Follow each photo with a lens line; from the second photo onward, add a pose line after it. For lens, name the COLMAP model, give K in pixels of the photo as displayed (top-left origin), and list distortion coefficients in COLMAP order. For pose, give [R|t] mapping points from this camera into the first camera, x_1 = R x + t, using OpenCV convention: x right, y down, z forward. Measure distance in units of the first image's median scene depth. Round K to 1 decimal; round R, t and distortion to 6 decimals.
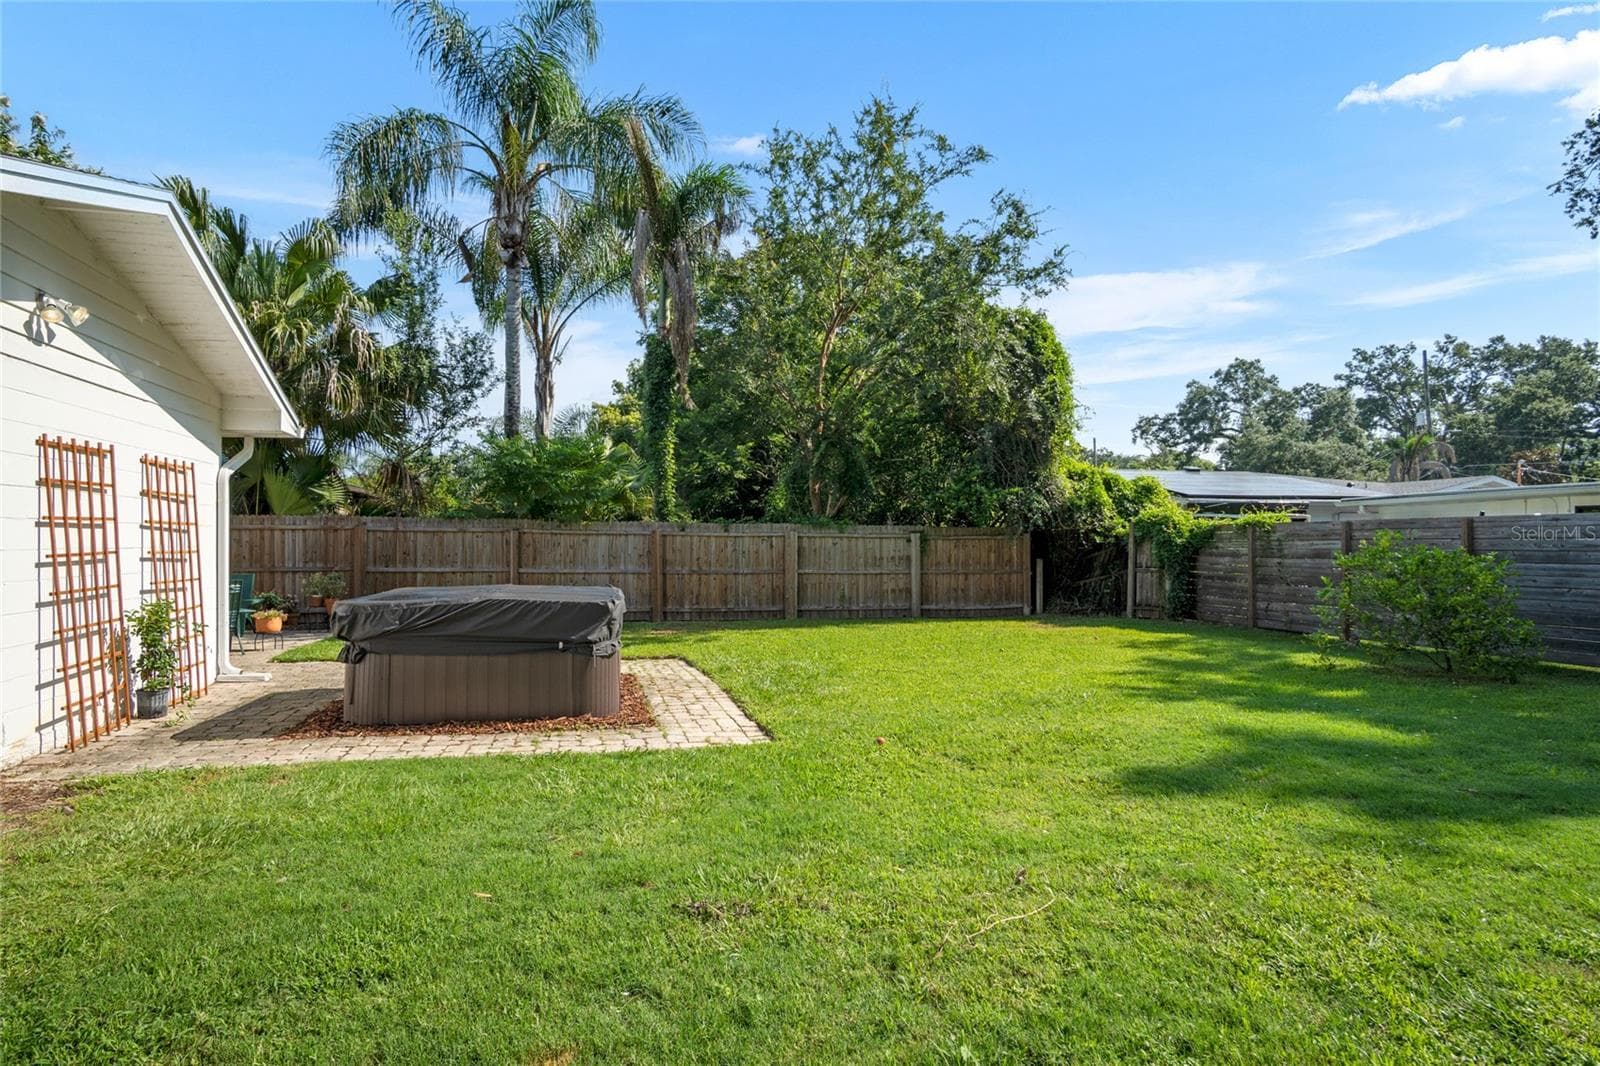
lens RADIAL K [[887.3, 0, 794.9], [0, 887.3, 536.9], [0, 0, 1]] dist [0.007023, 0.000589]
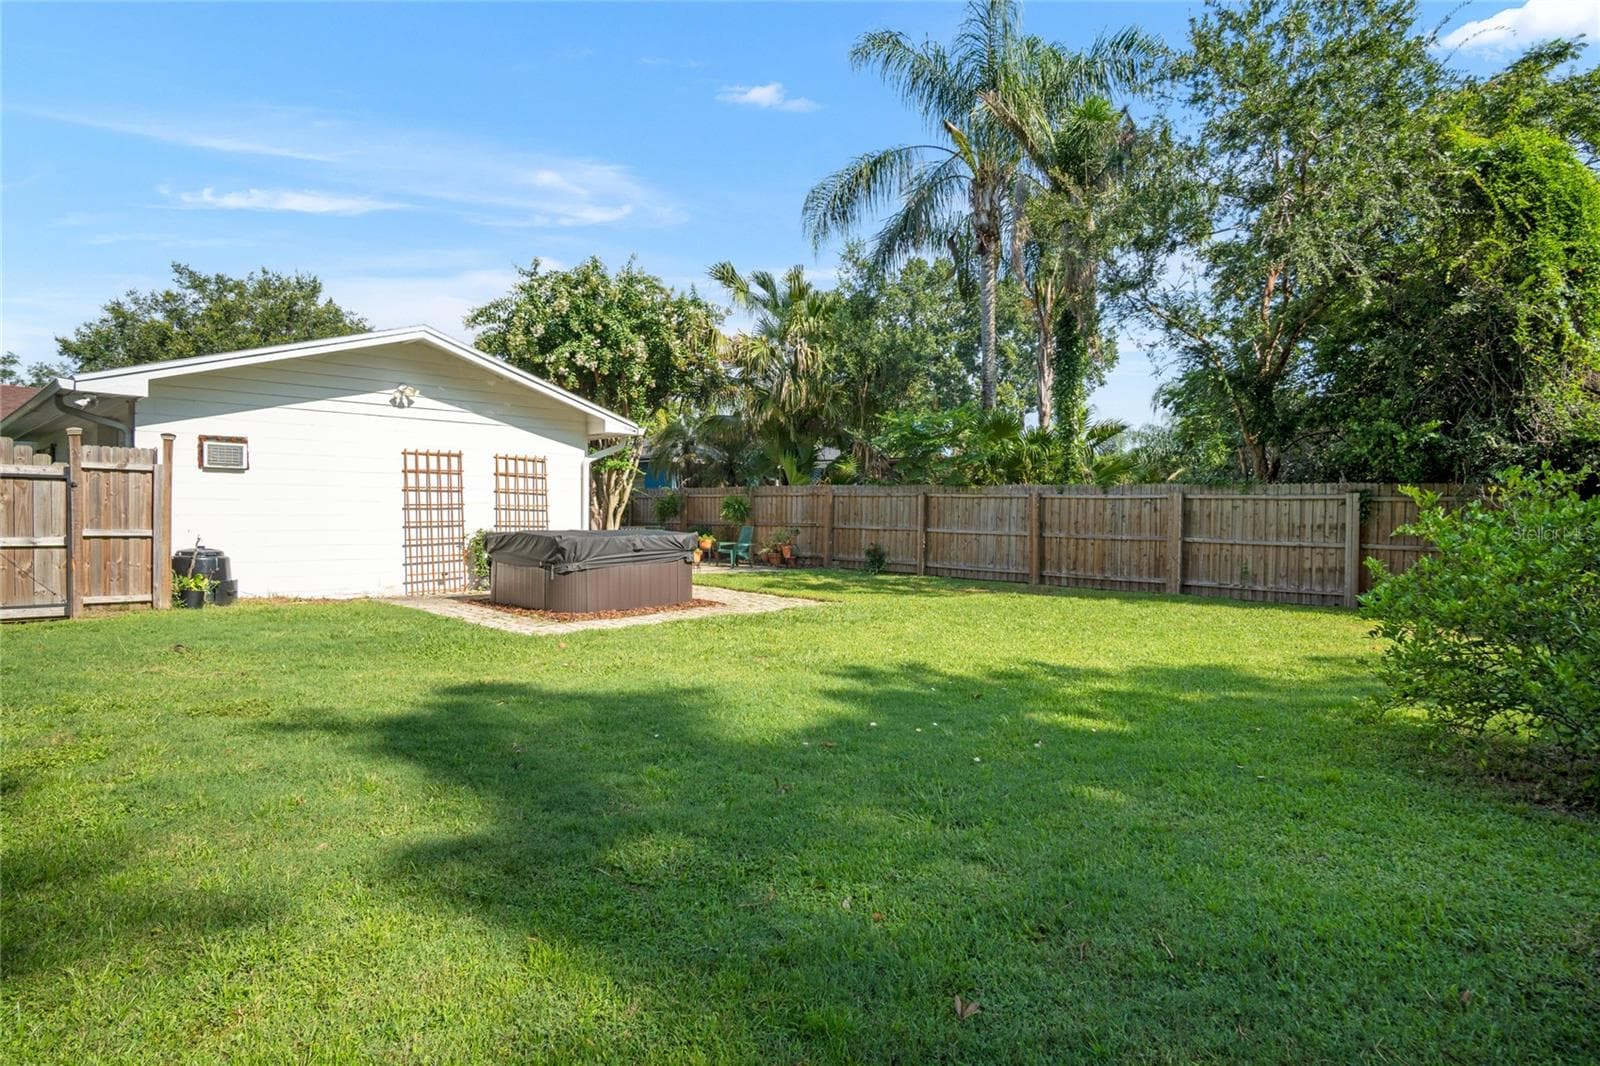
lens RADIAL K [[887.3, 0, 796.5], [0, 887.3, 528.0], [0, 0, 1]] dist [0.007023, 0.000589]
pose [[0.543603, 0.021311, -0.839072, 0.524383], [-0.000453, 0.999685, 0.025097, 0.006653], [0.839342, -0.013263, 0.543441, 0.227185]]
